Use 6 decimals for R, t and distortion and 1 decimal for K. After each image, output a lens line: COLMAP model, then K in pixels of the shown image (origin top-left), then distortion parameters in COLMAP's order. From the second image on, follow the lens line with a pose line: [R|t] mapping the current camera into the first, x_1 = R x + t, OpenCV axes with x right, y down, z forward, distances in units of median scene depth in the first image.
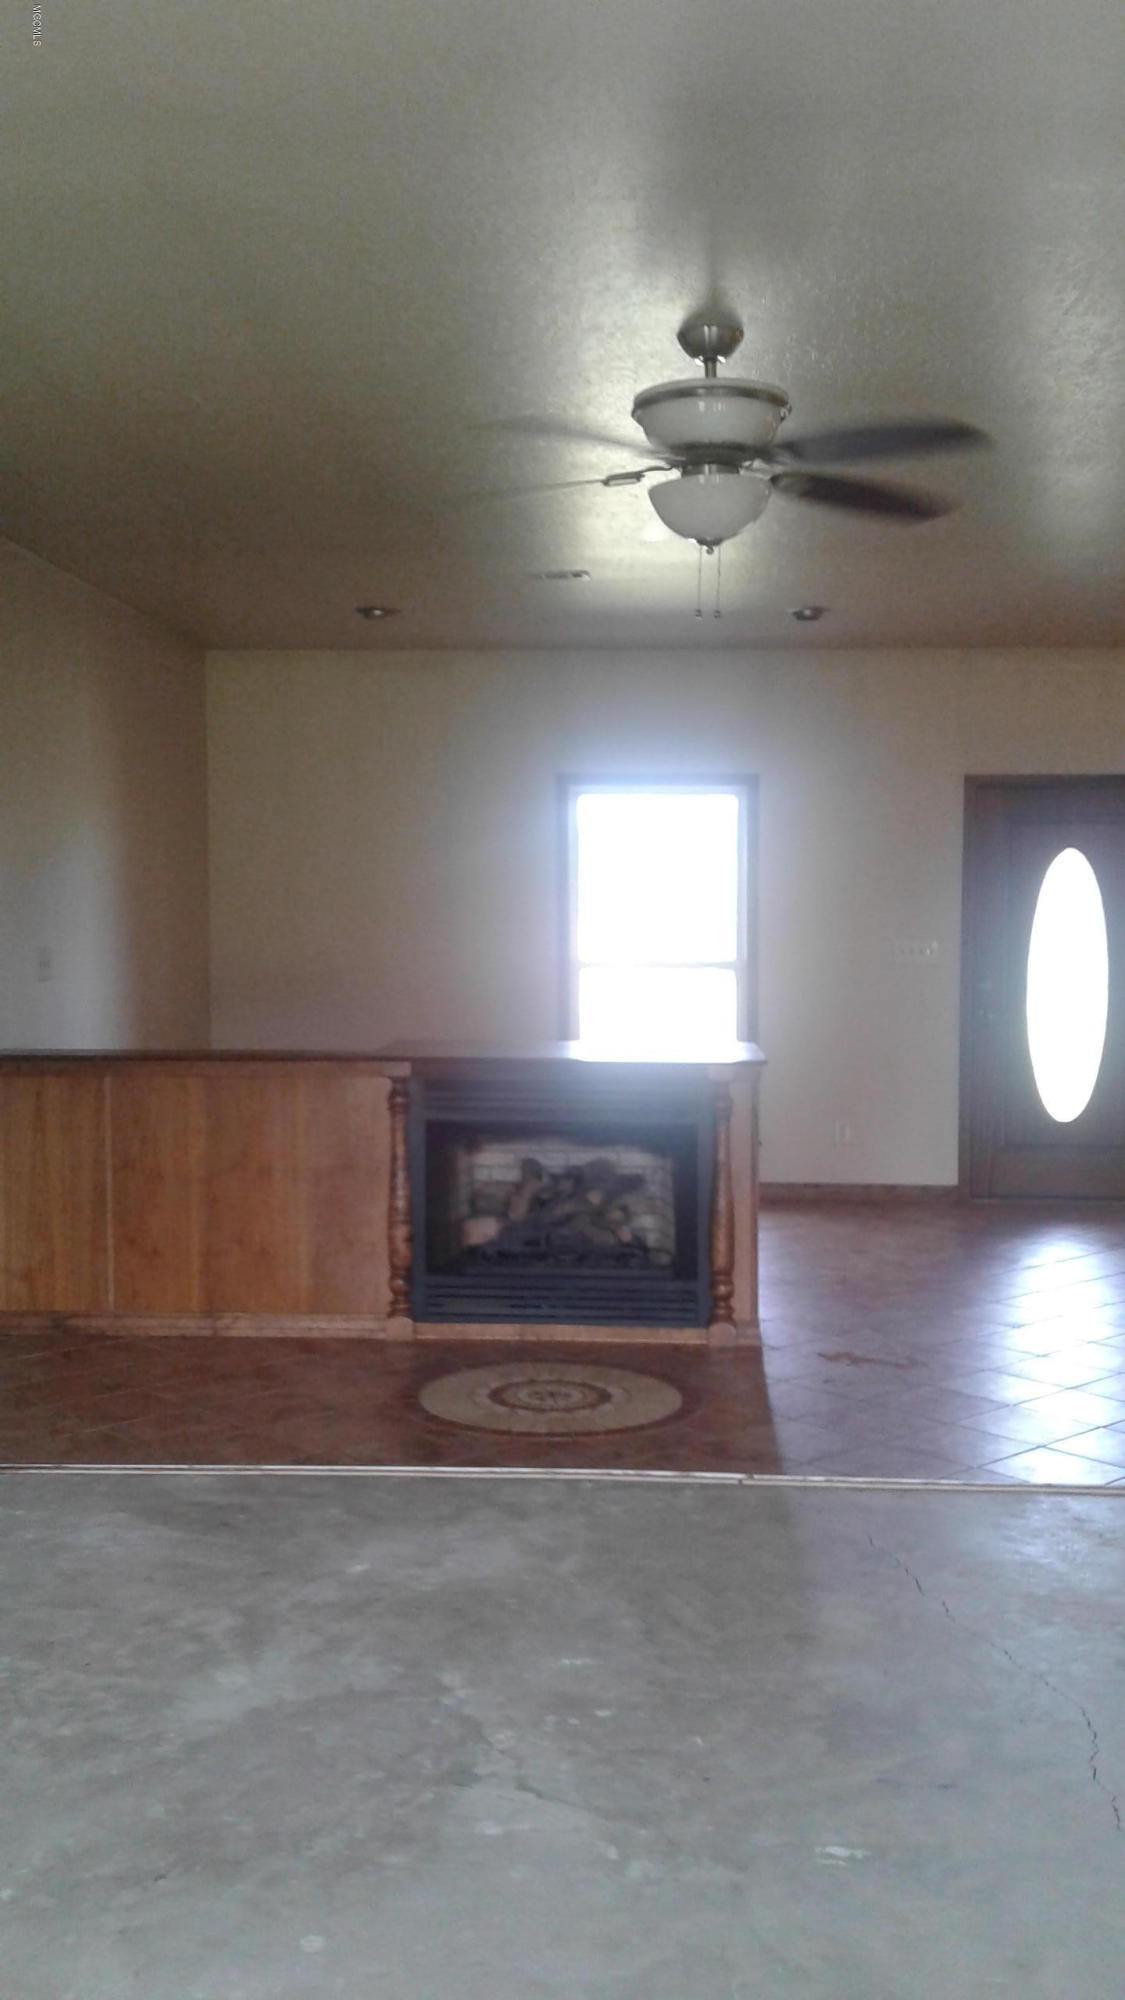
lens RADIAL K [[1875.0, 0, 561.5], [0, 1875.0, 1041.1], [0, 0, 1]] dist [0.158815, -0.328008]
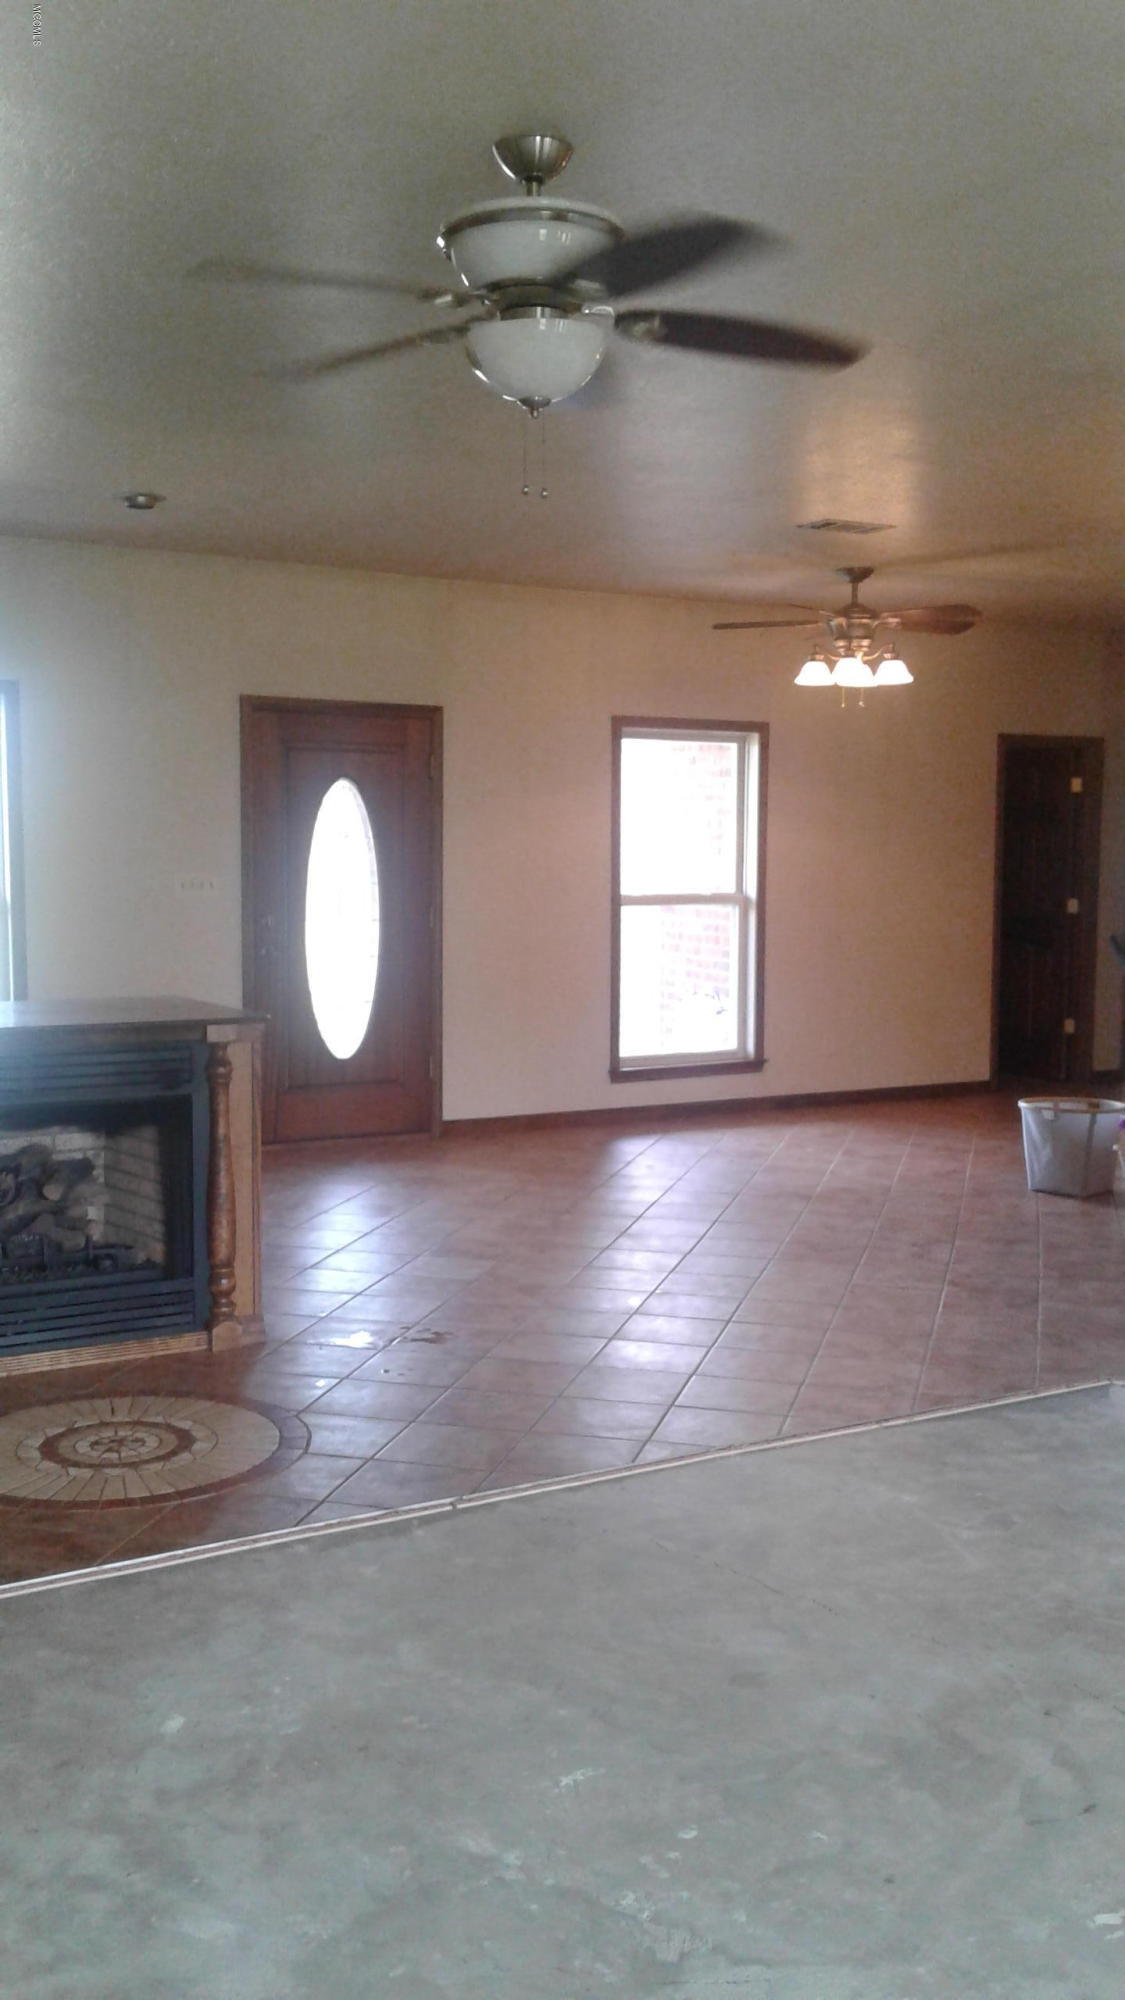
lens RADIAL K [[1875.0, 0, 561.5], [0, 1875.0, 1041.1], [0, 0, 1]] dist [0.158815, -0.328008]
pose [[0.840343, -0.055839, 0.539172, -0.246462], [0.034604, 0.998177, 0.049443, -0.016968], [-0.540950, -0.022891, 0.840743, 0.189546]]
